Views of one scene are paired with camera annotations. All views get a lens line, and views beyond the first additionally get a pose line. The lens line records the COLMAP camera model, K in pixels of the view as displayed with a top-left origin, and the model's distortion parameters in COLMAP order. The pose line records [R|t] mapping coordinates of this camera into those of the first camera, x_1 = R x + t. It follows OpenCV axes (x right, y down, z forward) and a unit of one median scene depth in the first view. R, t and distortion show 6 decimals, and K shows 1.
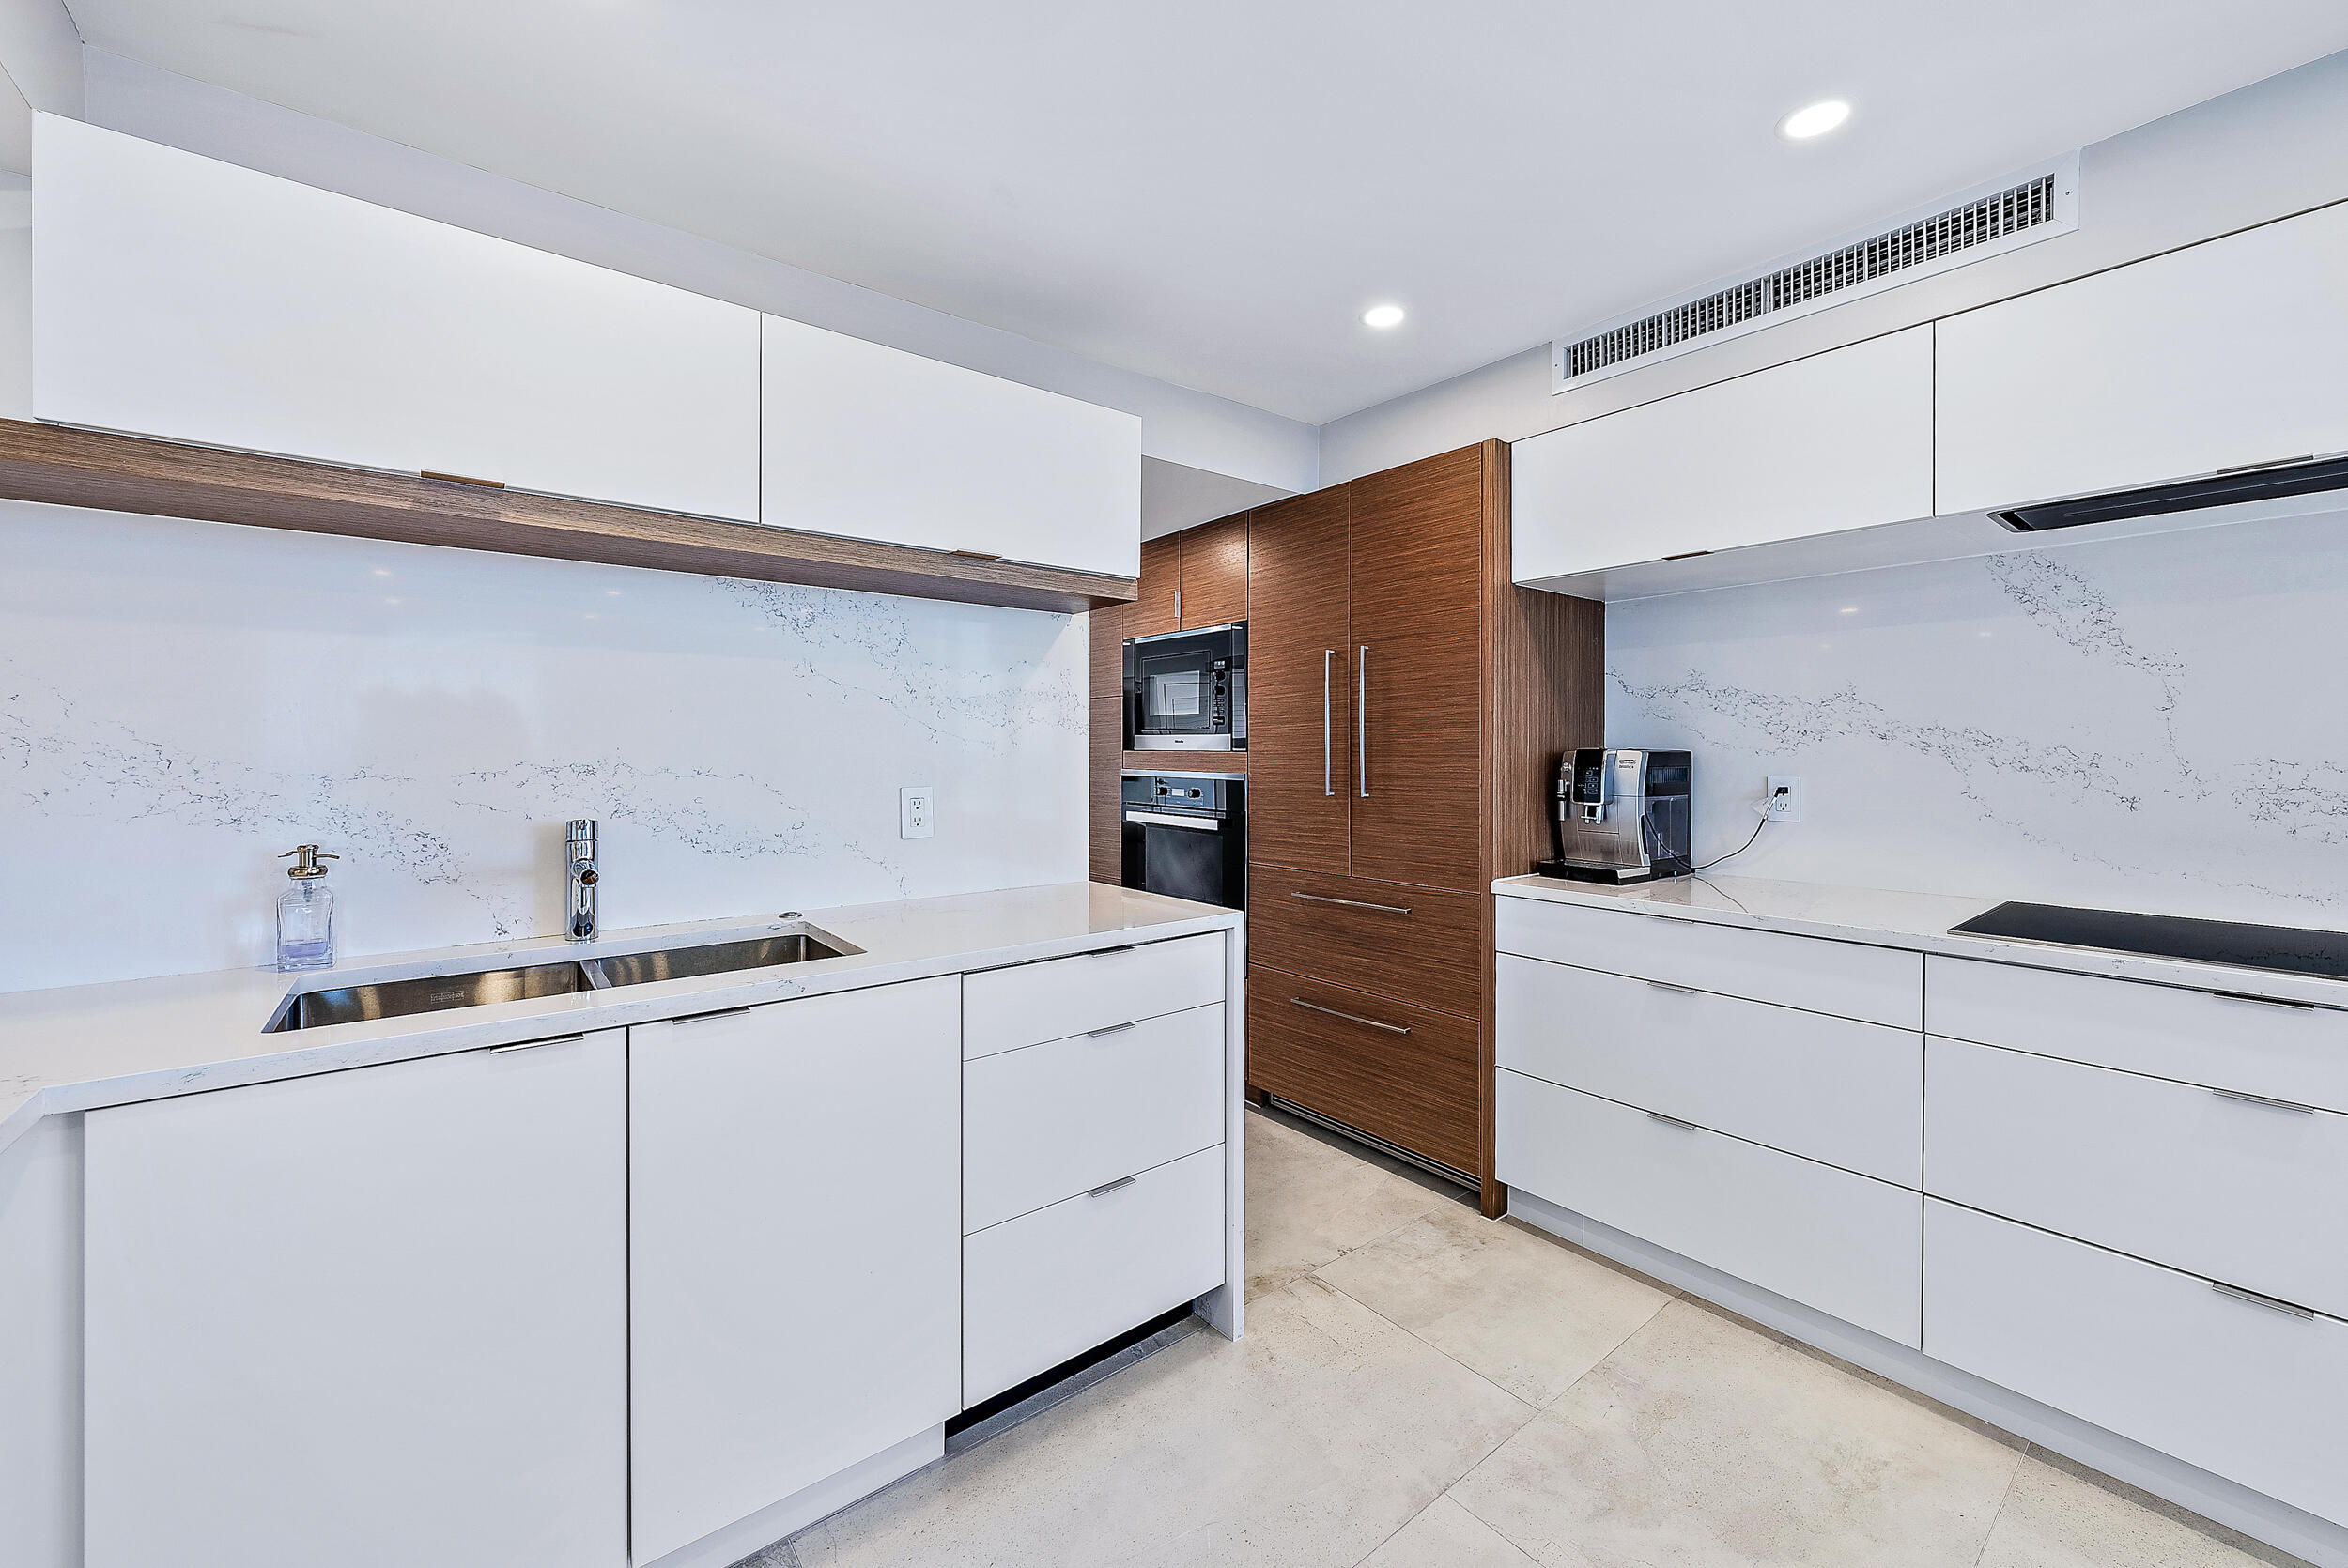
lens RADIAL K [[958.9, 0, 1157.6], [0, 958.9, 771.6], [0, 0, 1]] dist [-0.015381, -0.000326]
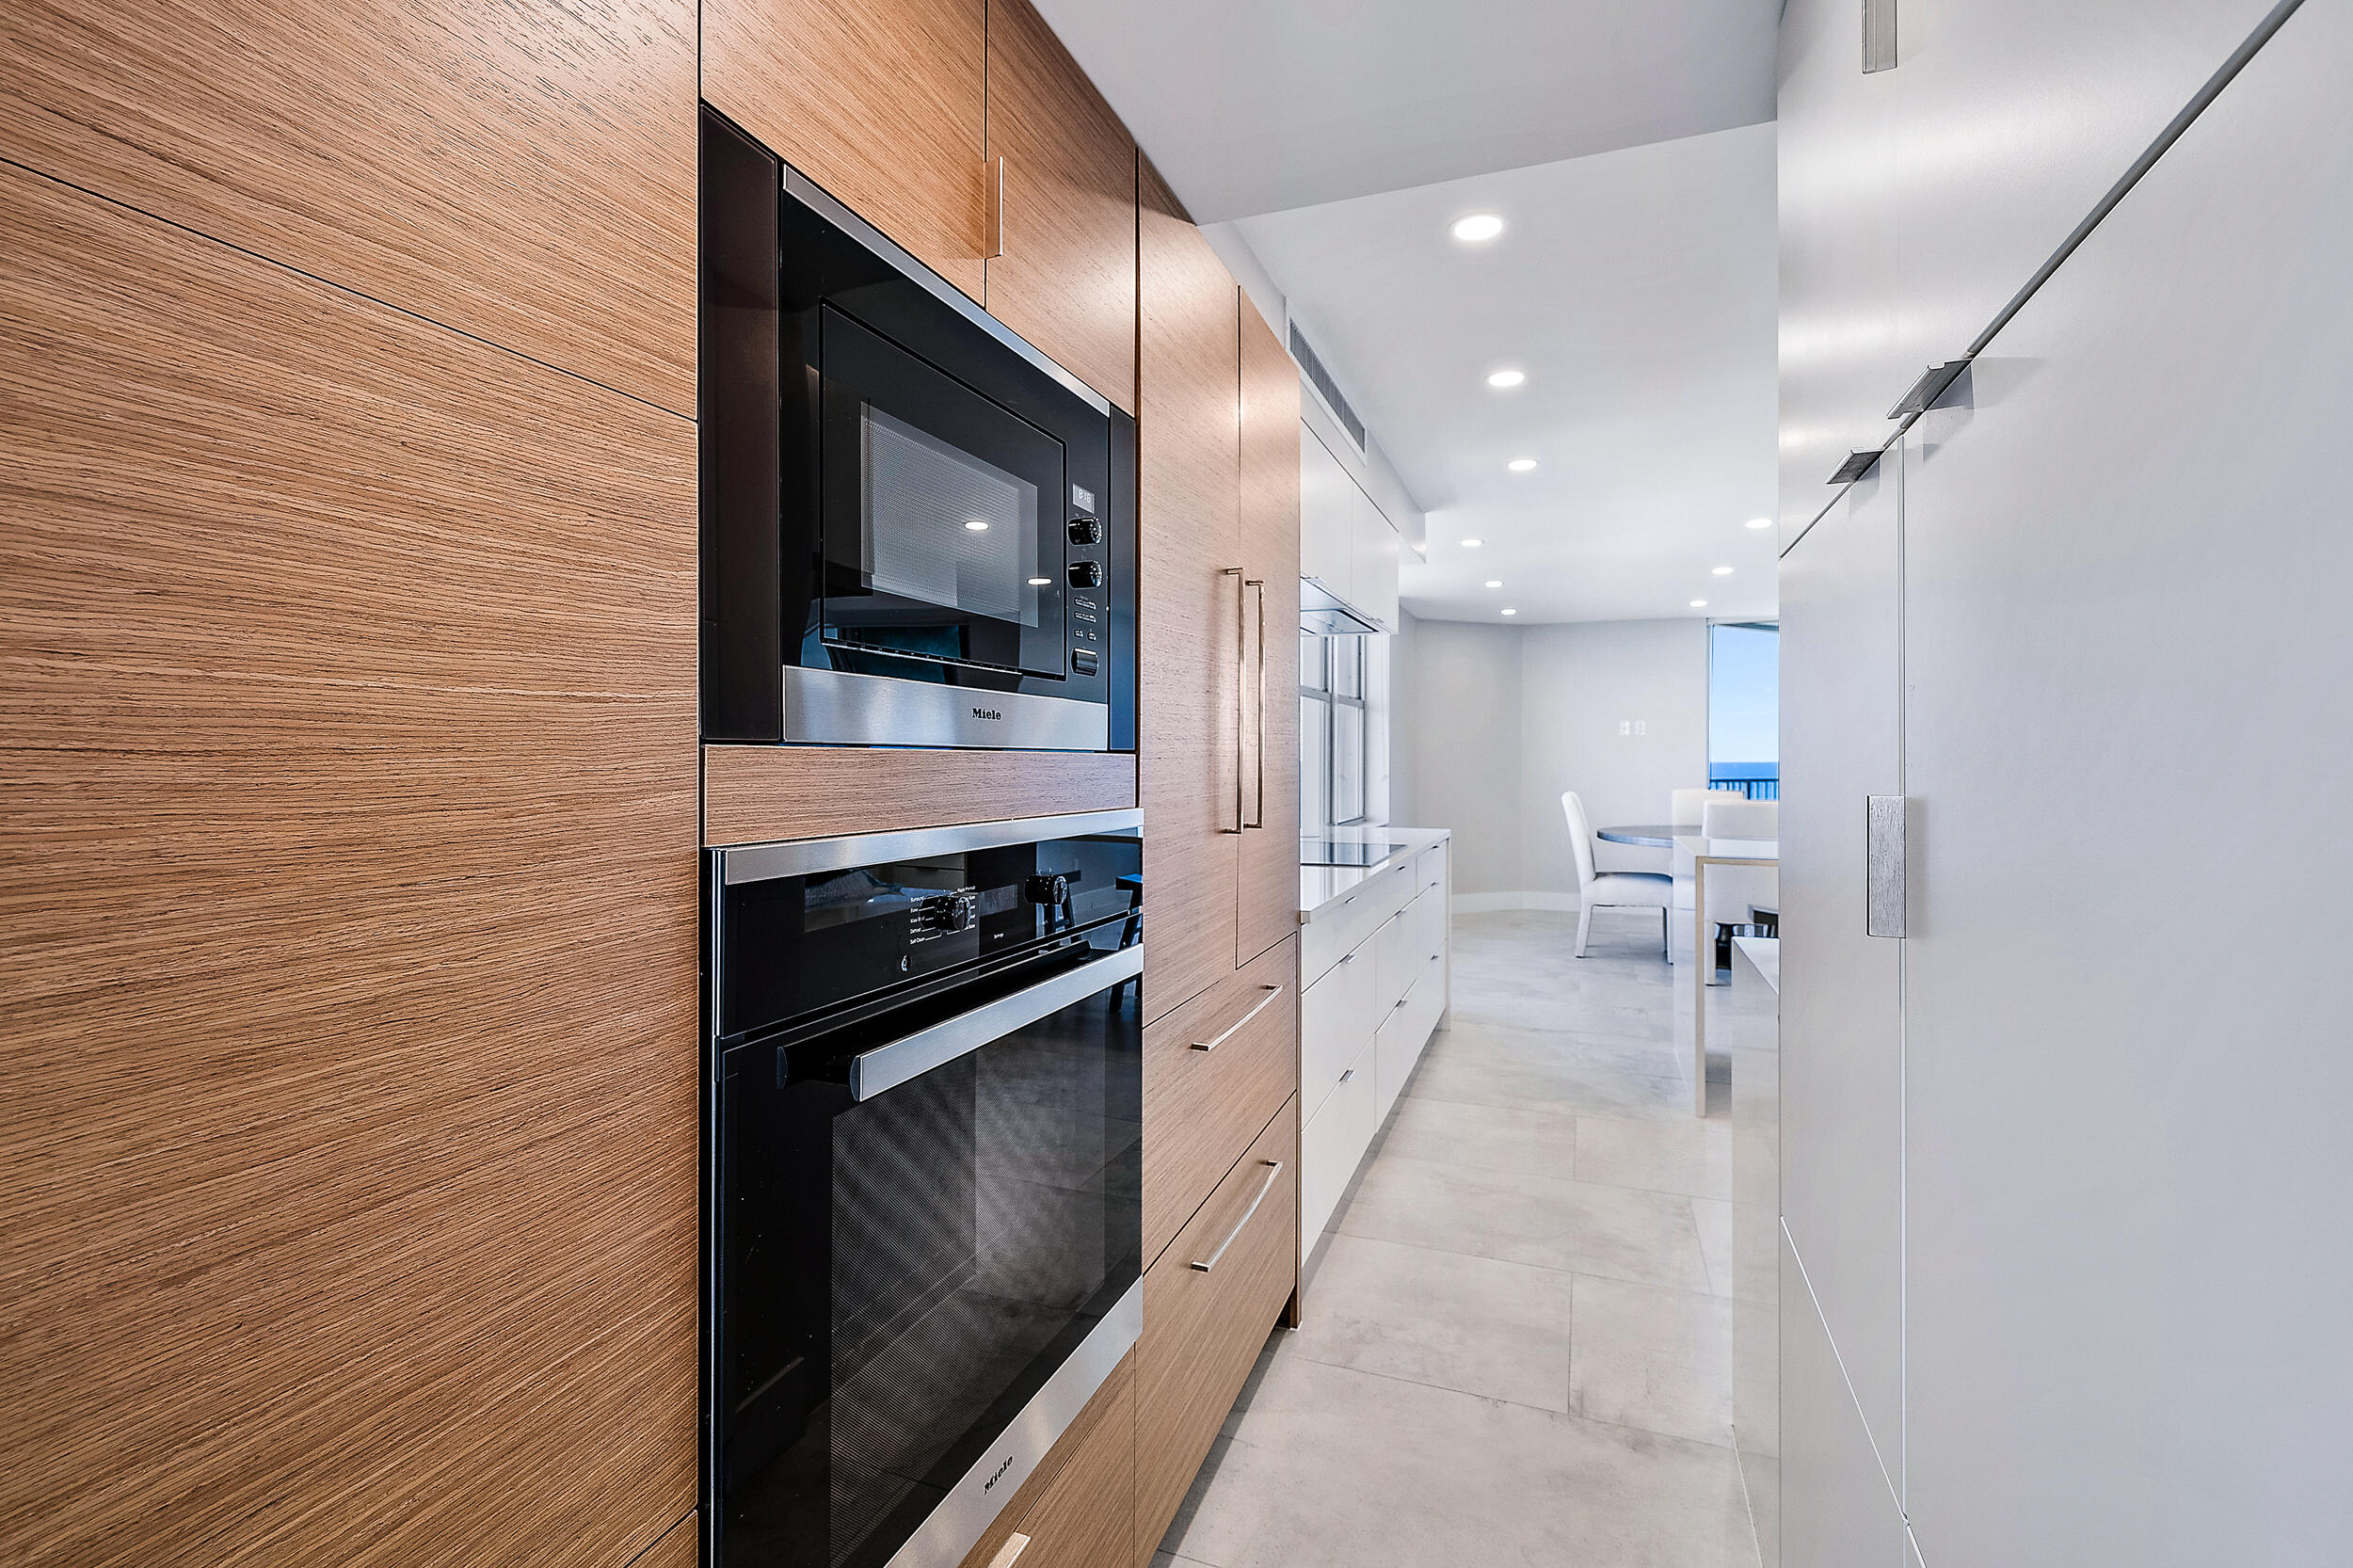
lens RADIAL K [[1064.2, 0, 1179.0], [0, 1064.2, 754.2], [0, 0, 1]] dist [0.001711, -0.000186]
pose [[-0.547111, -0.003622, 0.837052, -0.374781], [0.005783, 0.999950, 0.008107, -0.033935], [-0.837040, 0.009276, -0.547063, 1.622588]]
